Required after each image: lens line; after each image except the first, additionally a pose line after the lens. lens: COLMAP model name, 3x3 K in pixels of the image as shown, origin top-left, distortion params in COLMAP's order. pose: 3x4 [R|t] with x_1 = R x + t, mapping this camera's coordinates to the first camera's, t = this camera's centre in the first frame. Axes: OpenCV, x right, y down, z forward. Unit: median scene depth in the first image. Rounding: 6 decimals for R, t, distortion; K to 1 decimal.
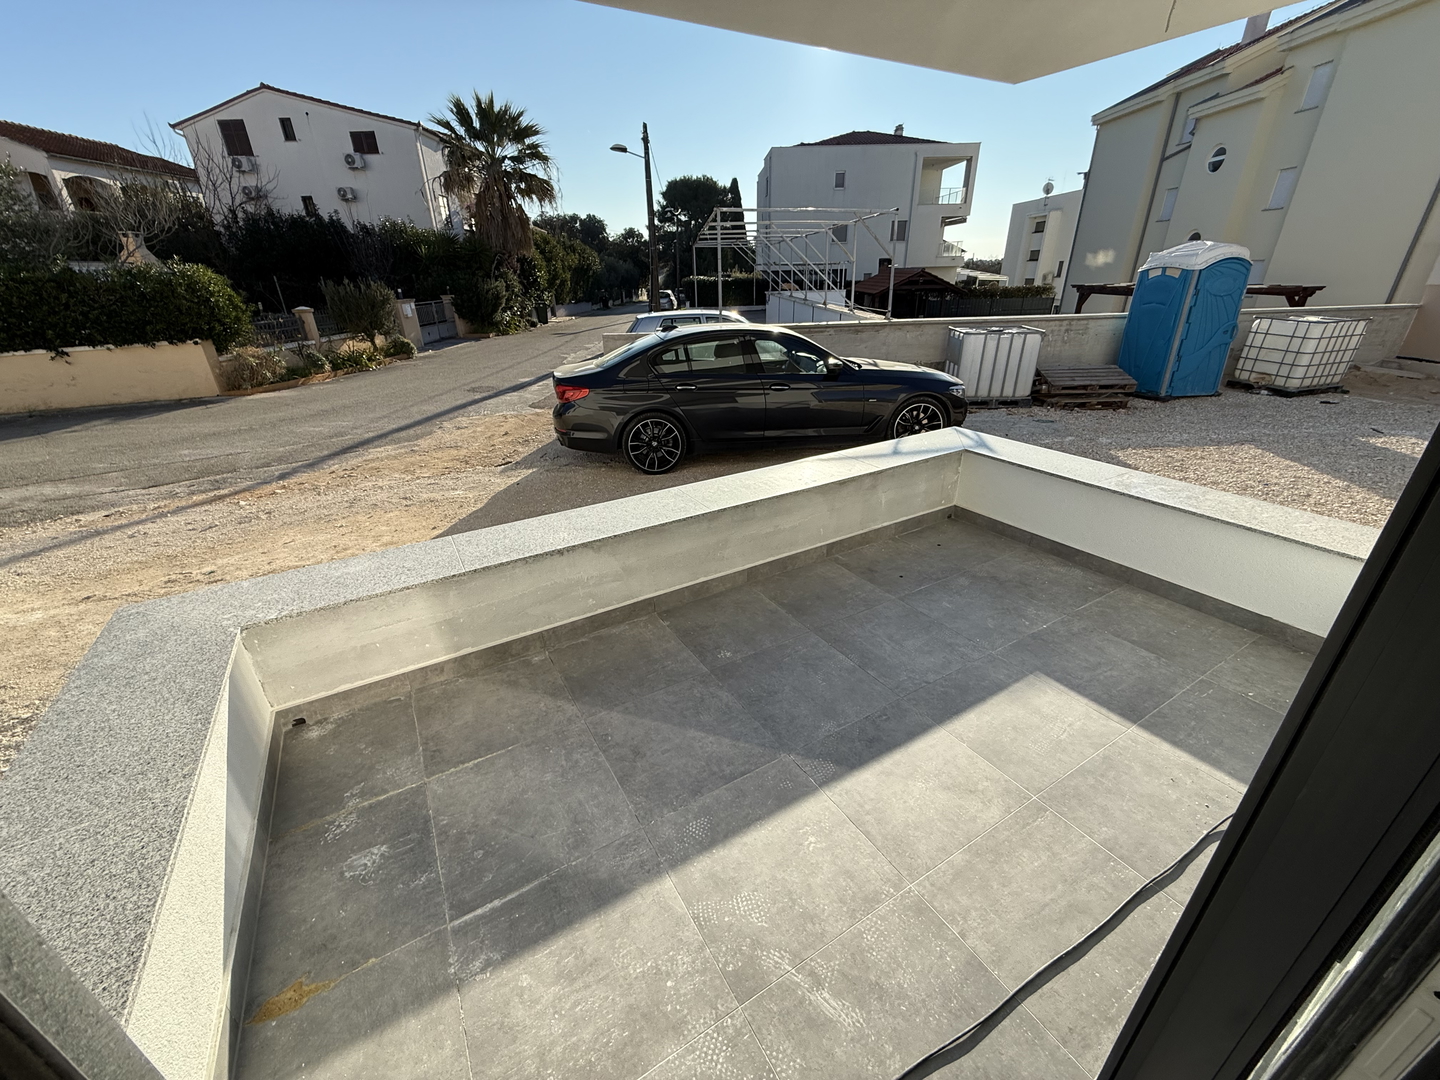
lens RADIAL K [[572.1, 0, 715.6], [0, 572.1, 537.9], [0, 0, 1]] dist [0.000415, -0.000502]
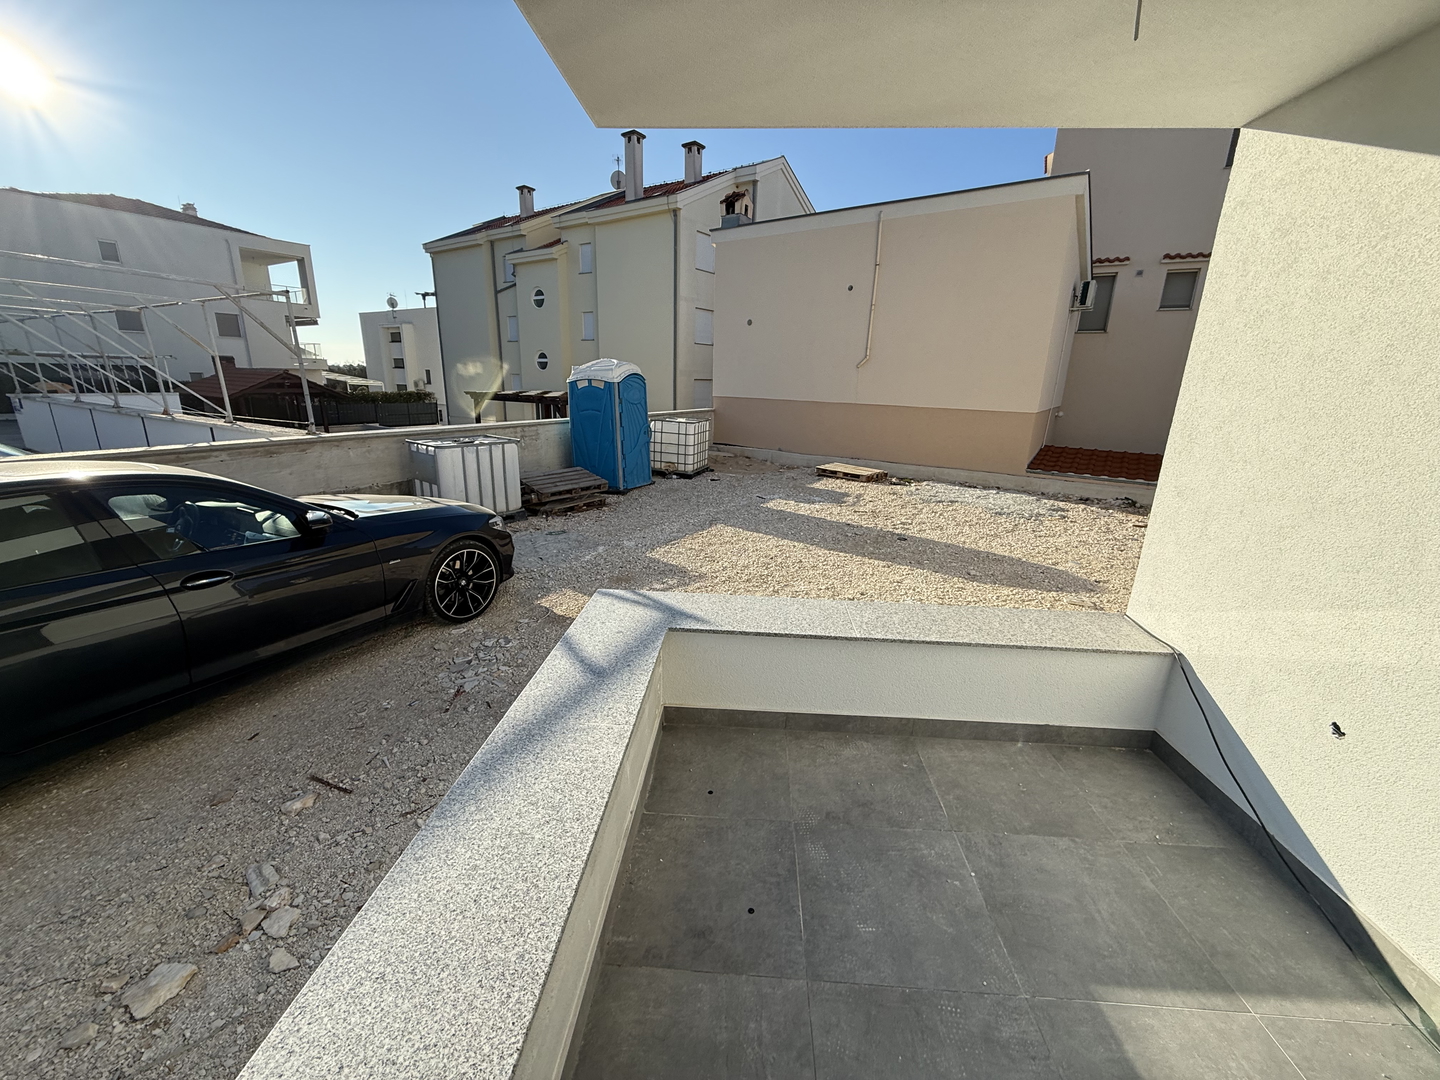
lens RADIAL K [[572.1, 0, 715.6], [0, 572.1, 537.9], [0, 0, 1]] dist [0.000415, -0.000502]
pose [[0.562083, -0.189293, 0.805128, -0.021281], [0.318175, 0.948032, 0.000765, -0.093803], [-0.763432, 0.255741, 0.593101, 0.209528]]
